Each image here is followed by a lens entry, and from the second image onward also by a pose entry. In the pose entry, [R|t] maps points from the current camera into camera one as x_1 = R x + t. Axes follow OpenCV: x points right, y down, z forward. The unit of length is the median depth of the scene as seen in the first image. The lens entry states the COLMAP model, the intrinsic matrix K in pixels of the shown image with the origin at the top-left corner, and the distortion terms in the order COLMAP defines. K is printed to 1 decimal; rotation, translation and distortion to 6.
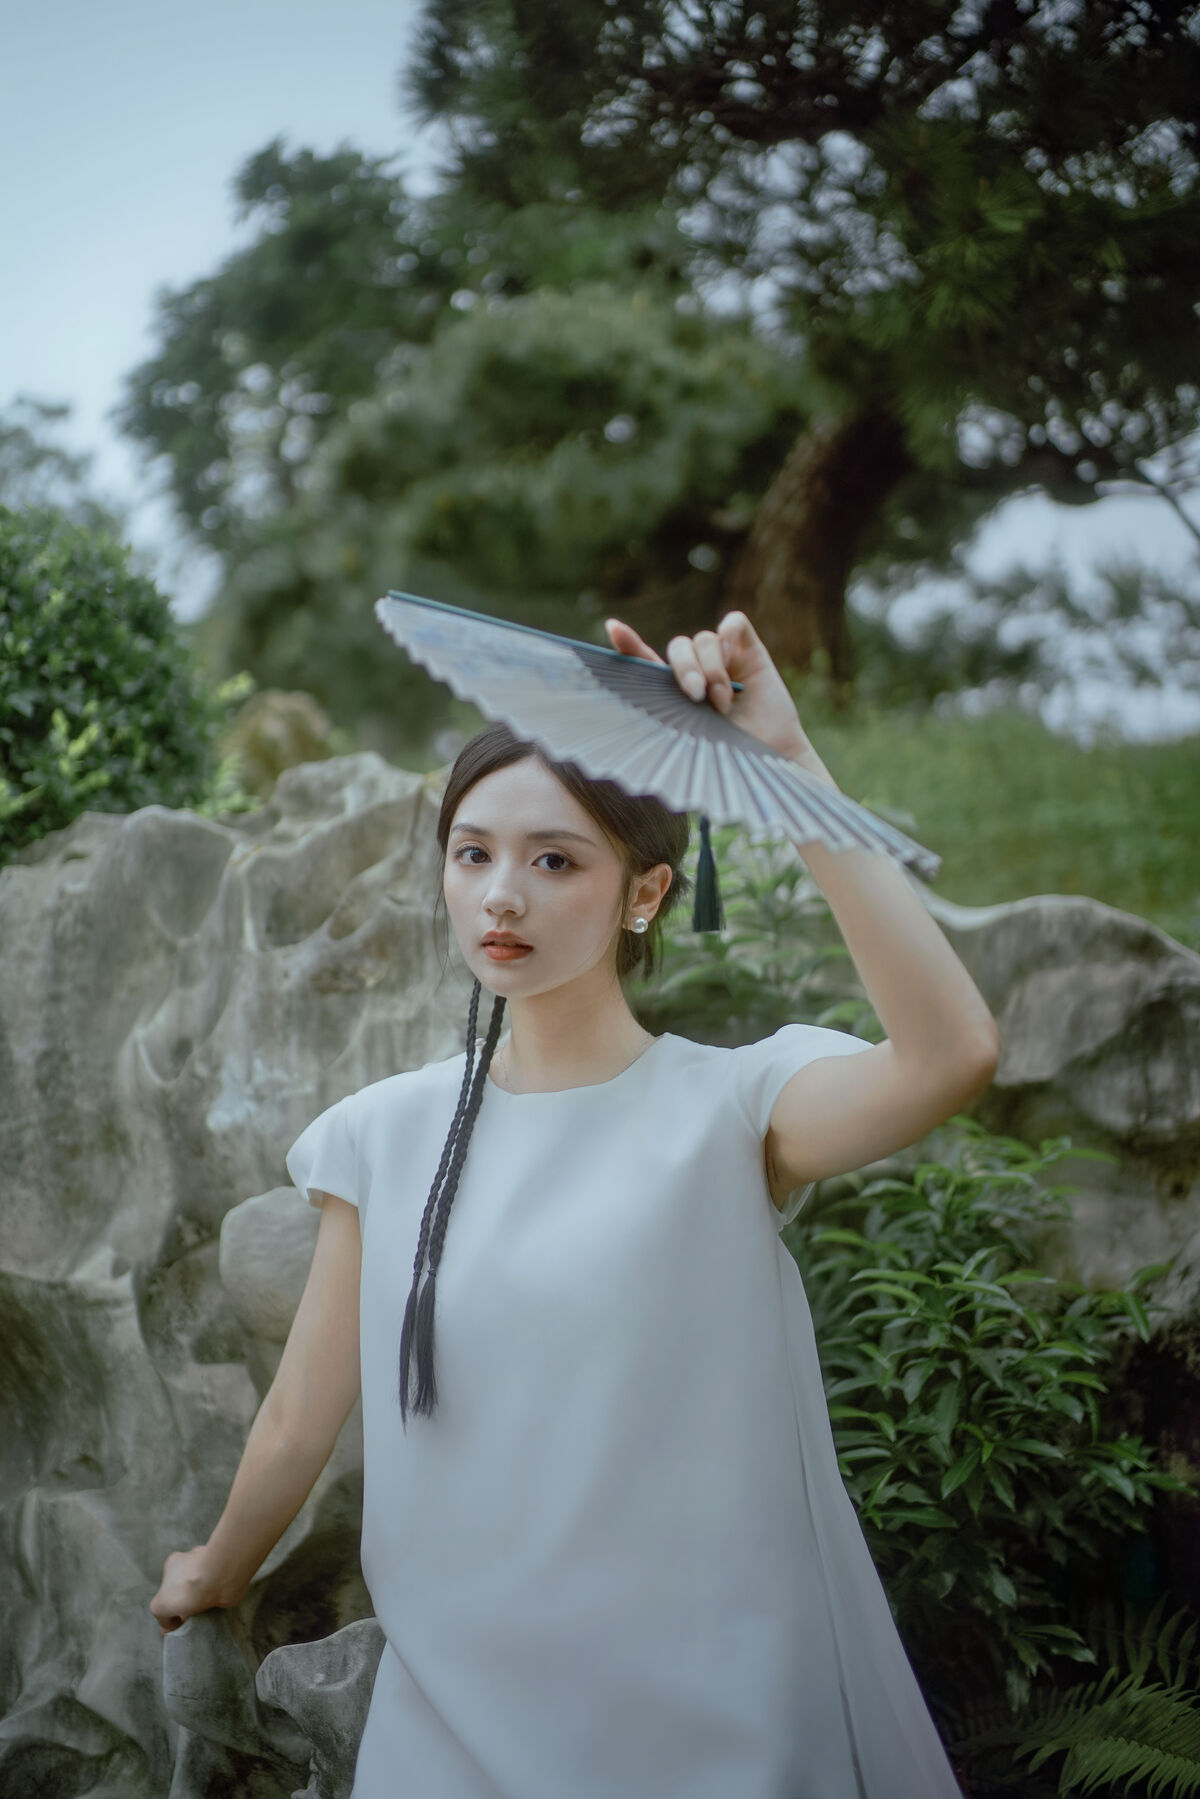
lens RADIAL K [[1838.1, 0, 583.6], [0, 1838.1, 881.5], [0, 0, 1]] dist [-0.027509, 0.000000]
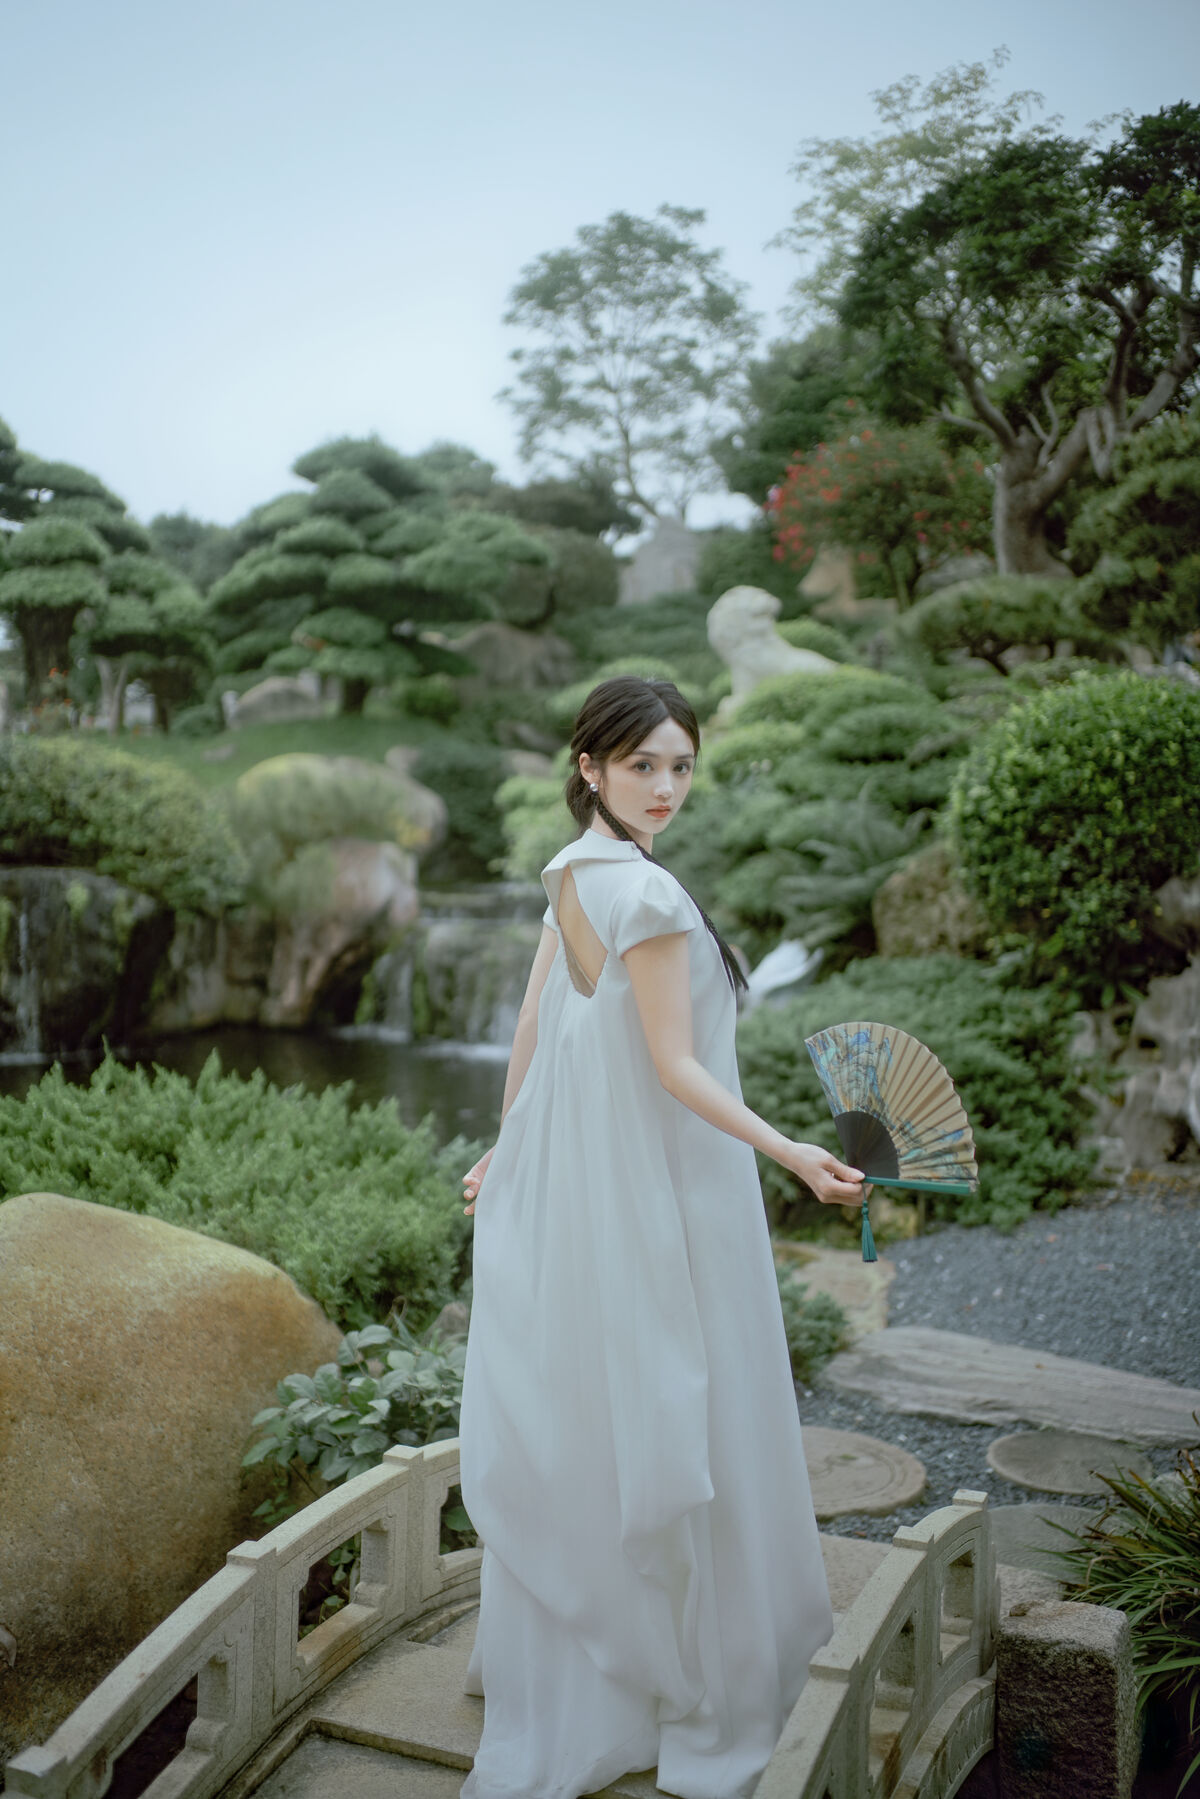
lens RADIAL K [[1838.1, 0, 564.1], [0, 1838.1, 899.8], [0, 0, 1]] dist [-0.027509, 0.000000]
pose [[0.975440, 0.049730, -0.214577, -0.971767], [-0.004165, 0.978169, 0.207767, -0.730258], [0.220225, -0.201771, 0.954353, -3.470526]]
